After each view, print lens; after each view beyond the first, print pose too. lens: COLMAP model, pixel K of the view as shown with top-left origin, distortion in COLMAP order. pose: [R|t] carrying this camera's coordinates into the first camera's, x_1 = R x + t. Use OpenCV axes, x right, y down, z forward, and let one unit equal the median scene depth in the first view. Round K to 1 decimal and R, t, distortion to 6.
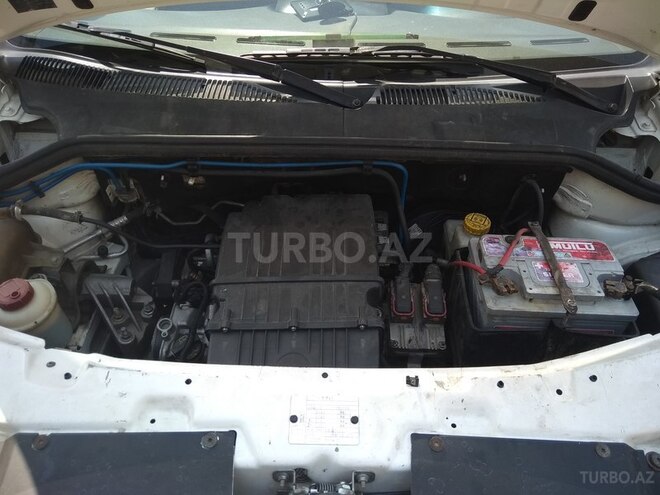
lens RADIAL K [[533.1, 0, 332.3], [0, 533.1, 252.8], [0, 0, 1]] dist [0.059320, -0.106719]
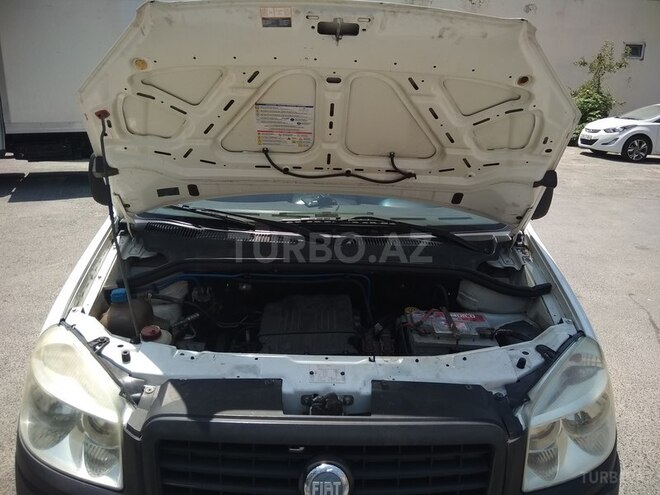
lens RADIAL K [[533.1, 0, 332.3], [0, 533.1, 252.8], [0, 0, 1]] dist [0.059320, -0.106719]
pose [[0.999360, 0.004985, 0.035412, -0.044183], [0.008733, 0.926235, -0.376847, 0.418000], [-0.034678, 0.376915, 0.925599, -0.639859]]
